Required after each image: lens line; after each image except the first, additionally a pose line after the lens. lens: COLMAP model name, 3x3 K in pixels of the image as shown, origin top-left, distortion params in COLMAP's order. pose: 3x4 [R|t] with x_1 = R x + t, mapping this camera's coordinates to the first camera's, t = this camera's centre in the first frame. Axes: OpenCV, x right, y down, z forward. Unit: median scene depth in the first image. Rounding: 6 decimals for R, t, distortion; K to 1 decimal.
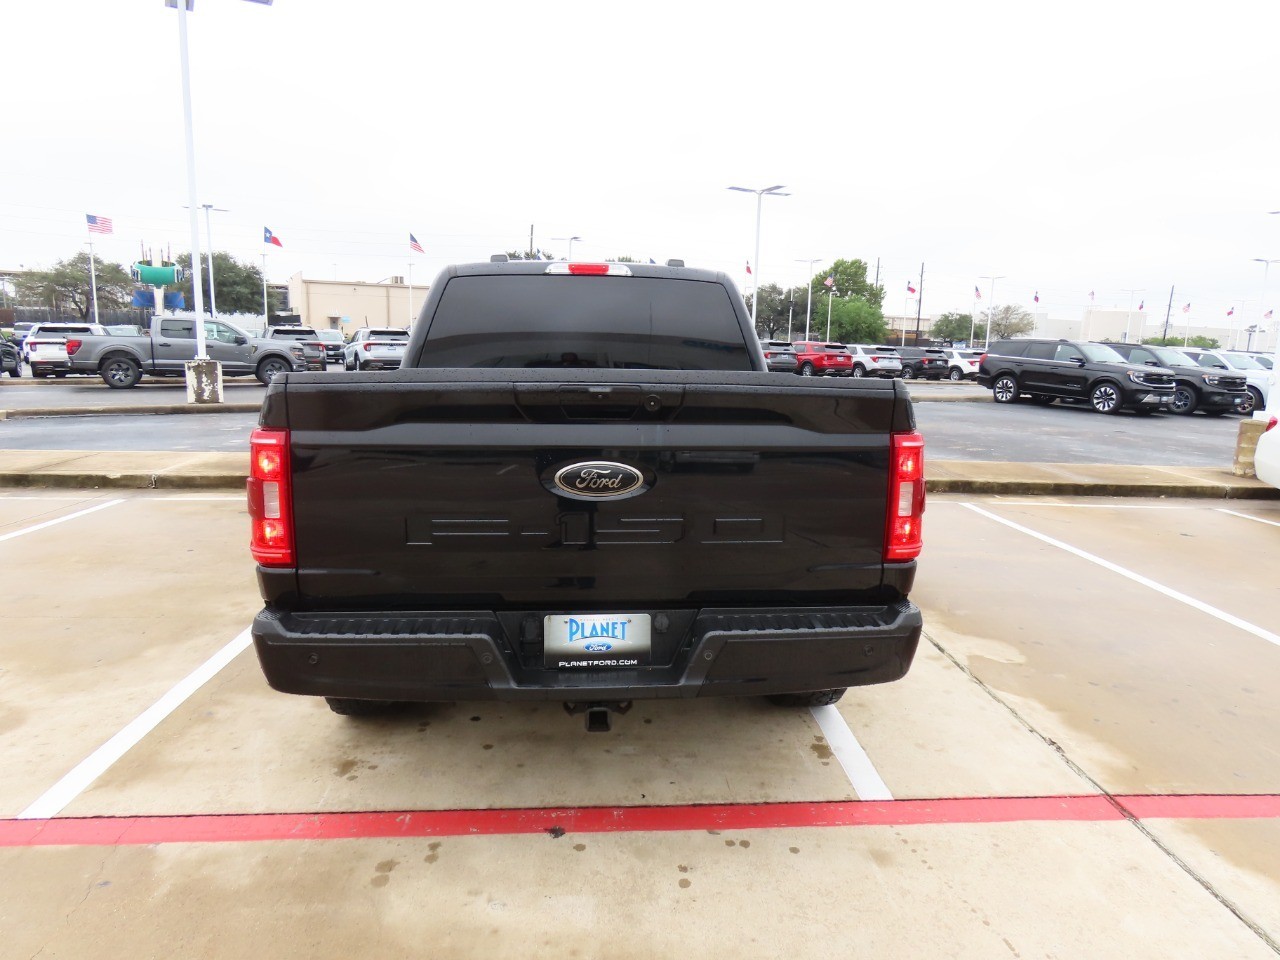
lens RADIAL K [[816.2, 0, 645.3], [0, 816.2, 480.1], [0, 0, 1]] dist [-0.008273, 0.002053]
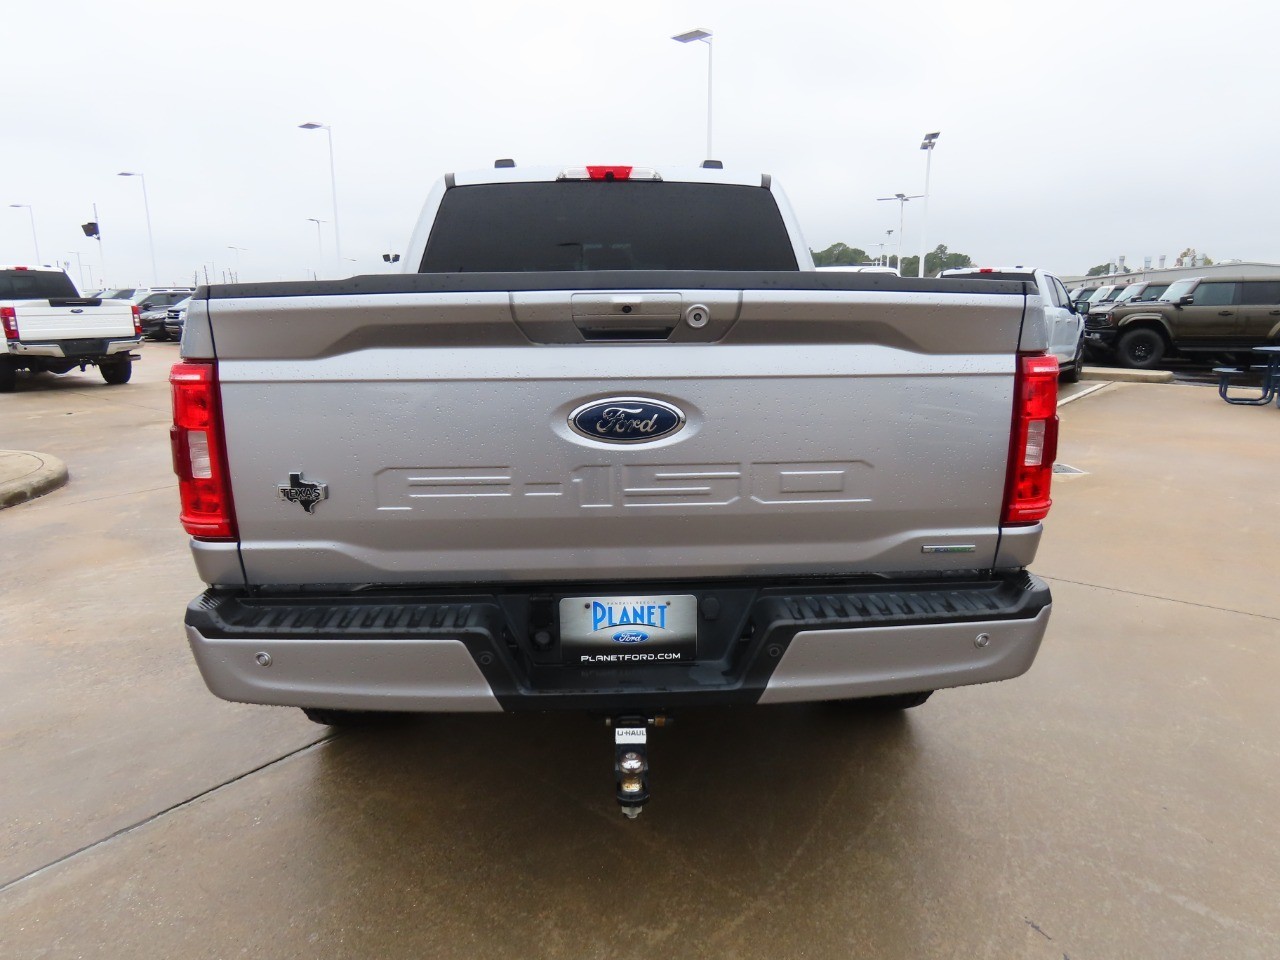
lens RADIAL K [[816.2, 0, 644.3], [0, 816.2, 480.8], [0, 0, 1]] dist [-0.008273, 0.002053]
pose [[0.999294, -0.010811, -0.035968, -0.013410], [0.013351, 0.997375, 0.071167, 0.000191], [0.035104, -0.071597, 0.996816, 0.212261]]
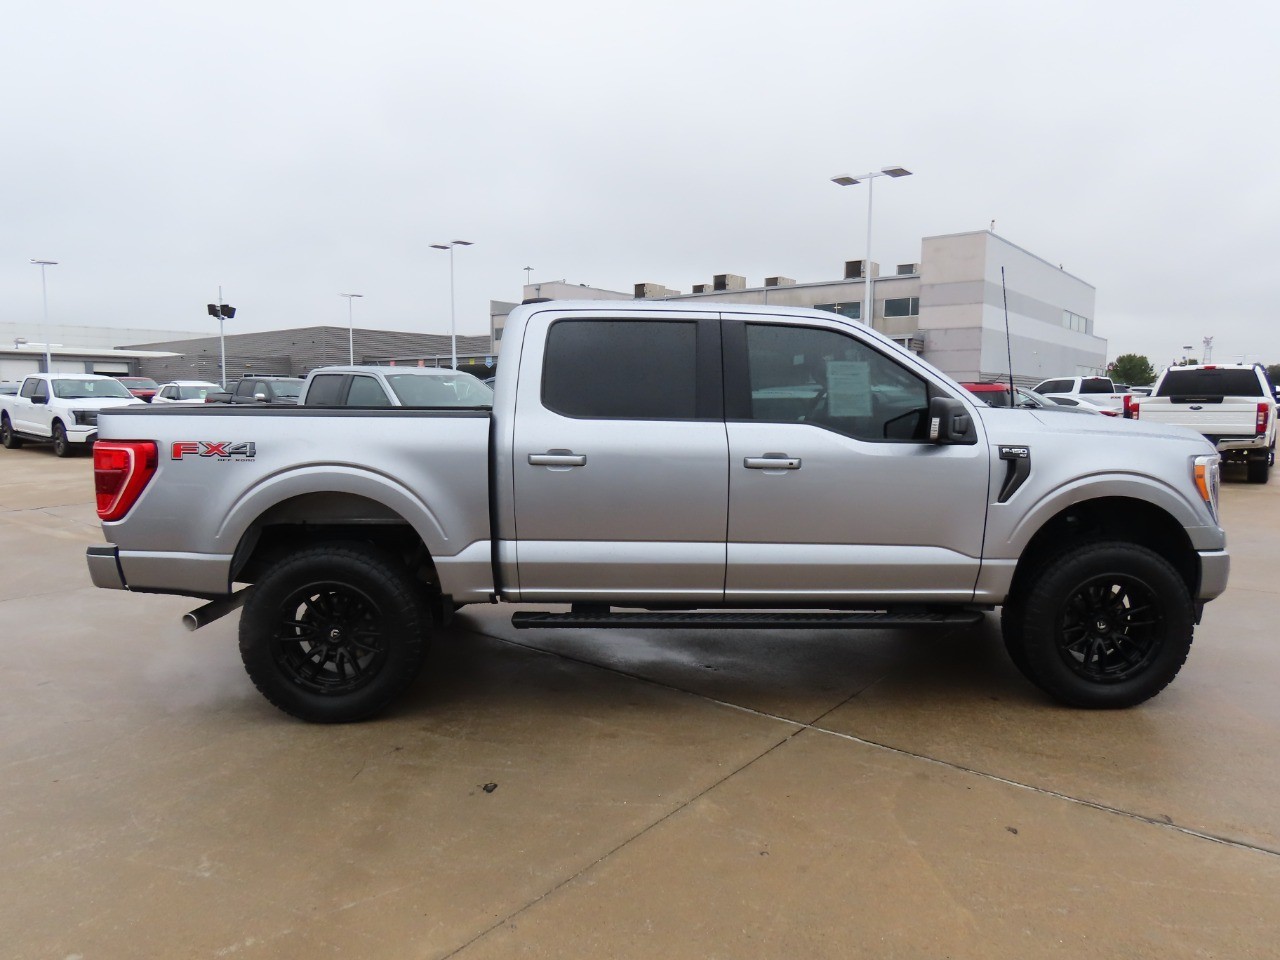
lens RADIAL K [[816.2, 0, 640.3], [0, 816.2, 488.6], [0, 0, 1]] dist [-0.008273, 0.002053]
pose [[-0.050381, 0.097991, -0.993911, 1.725121], [-0.143797, 0.984094, 0.104312, -0.262009], [0.988324, 0.148177, -0.035489, 1.945269]]
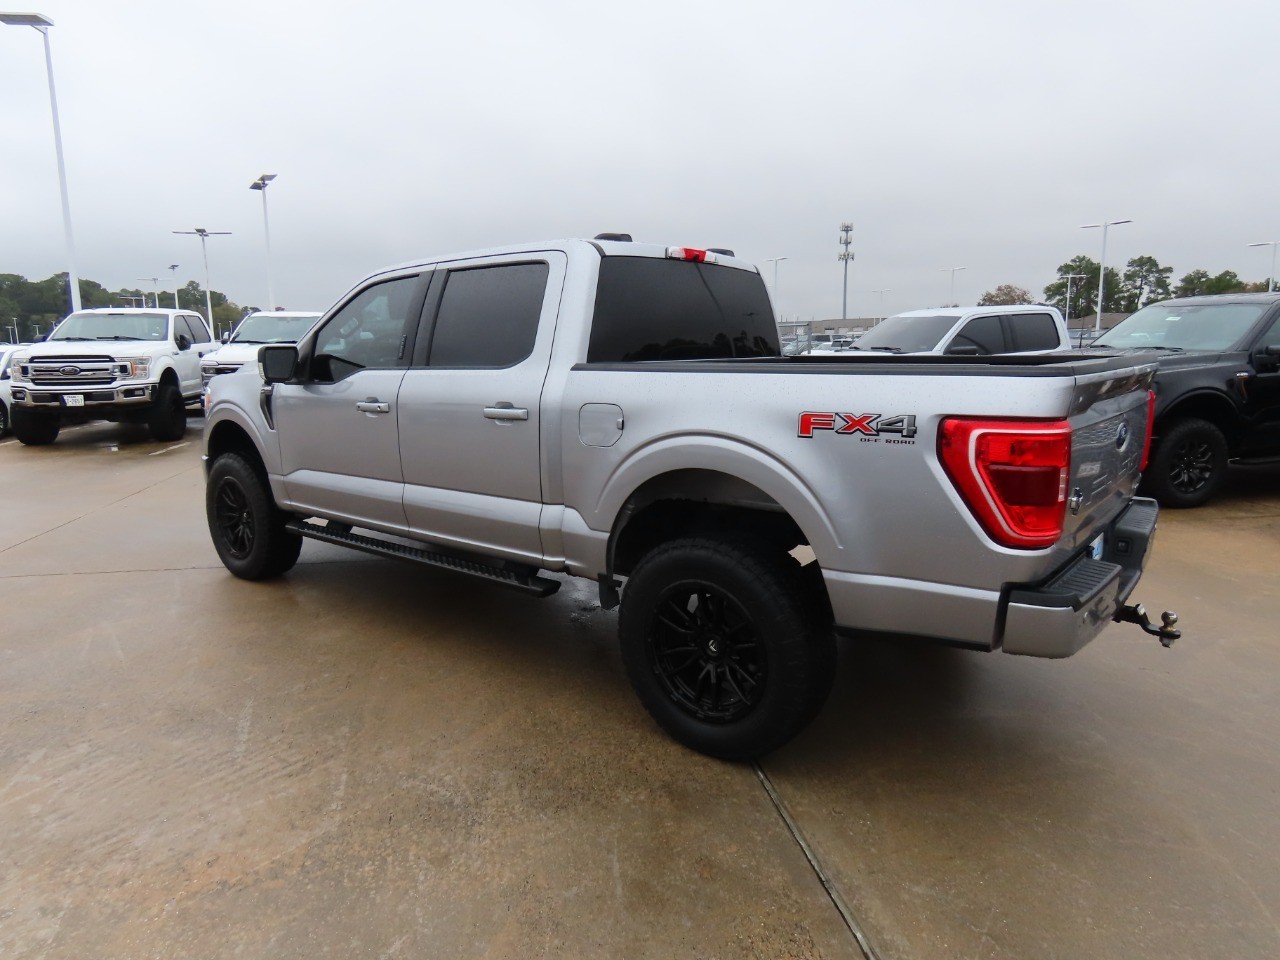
lens RADIAL K [[816.2, 0, 642.1], [0, 816.2, 487.4], [0, 0, 1]] dist [-0.008273, 0.002053]
pose [[0.690278, -0.147304, 0.708391, -1.354435], [0.117579, 0.988880, 0.091057, -0.114896], [-0.713926, 0.020437, 0.699922, 0.540732]]
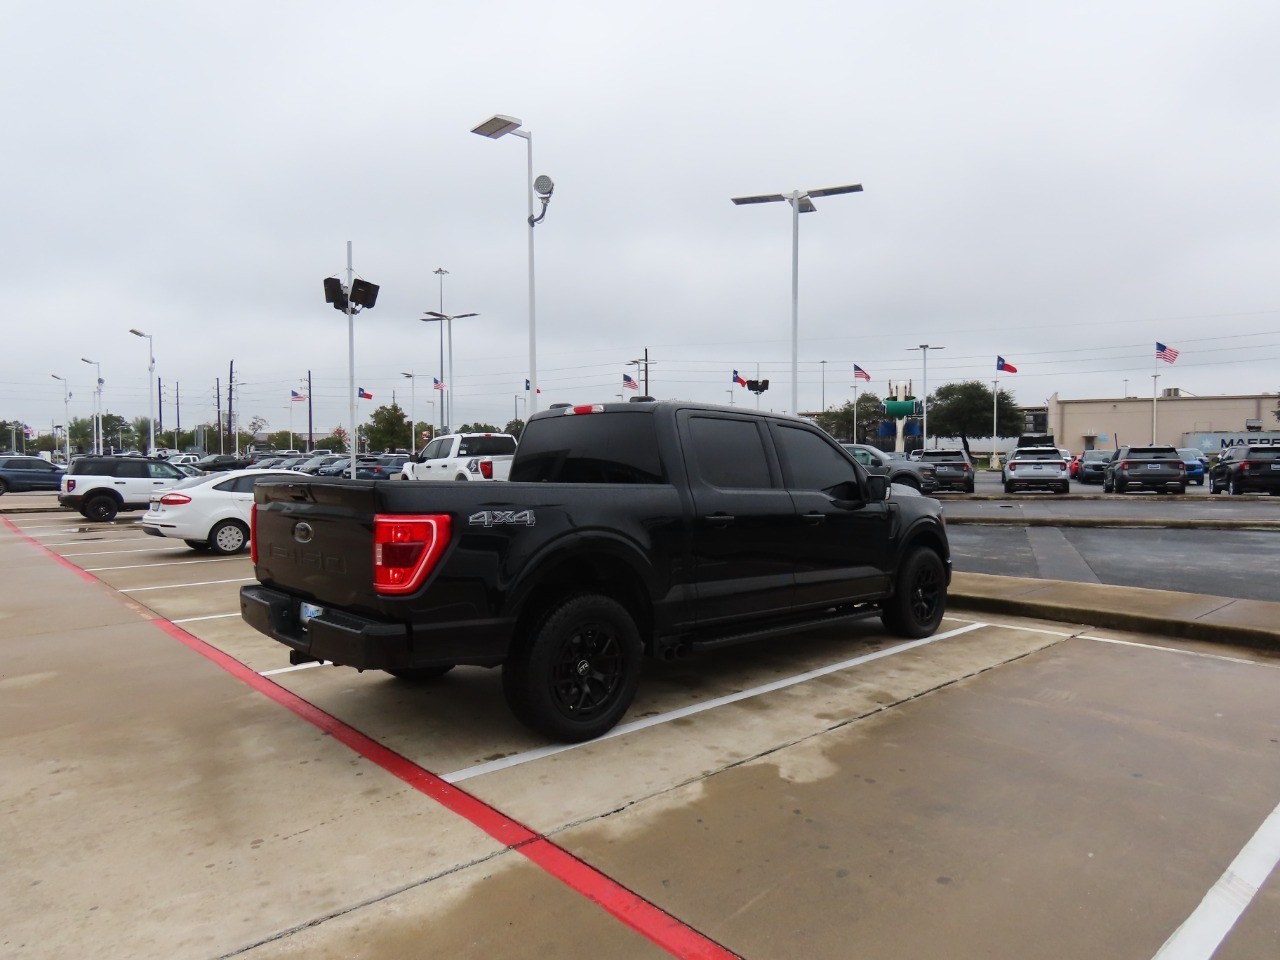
lens RADIAL K [[816.2, 0, 642.2], [0, 816.2, 480.2], [0, 0, 1]] dist [-0.008273, 0.002053]
pose [[0.621489, -0.005697, -0.783402, 1.713109], [-0.109514, 0.989523, -0.094076, -0.024202], [0.775731, 0.144260, 0.614354, 0.353901]]
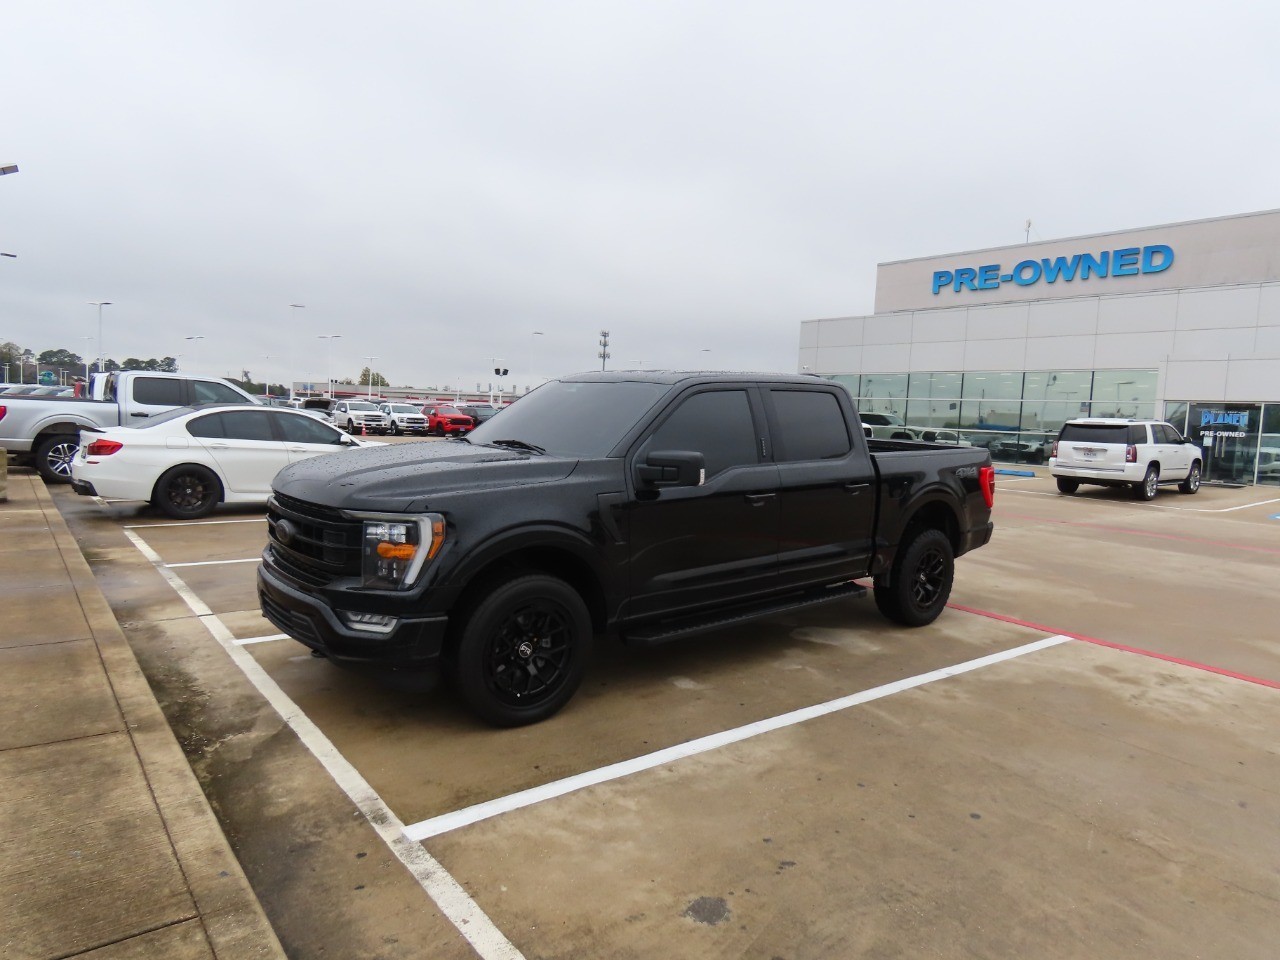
lens RADIAL K [[816.2, 0, 644.2], [0, 816.2, 476.6], [0, 0, 1]] dist [-0.008273, 0.002053]
pose [[-0.573263, -0.114228, 0.811370, -1.993248], [0.074117, 0.978946, 0.190186, -0.639528], [-0.816012, 0.169163, -0.552727, 3.381180]]
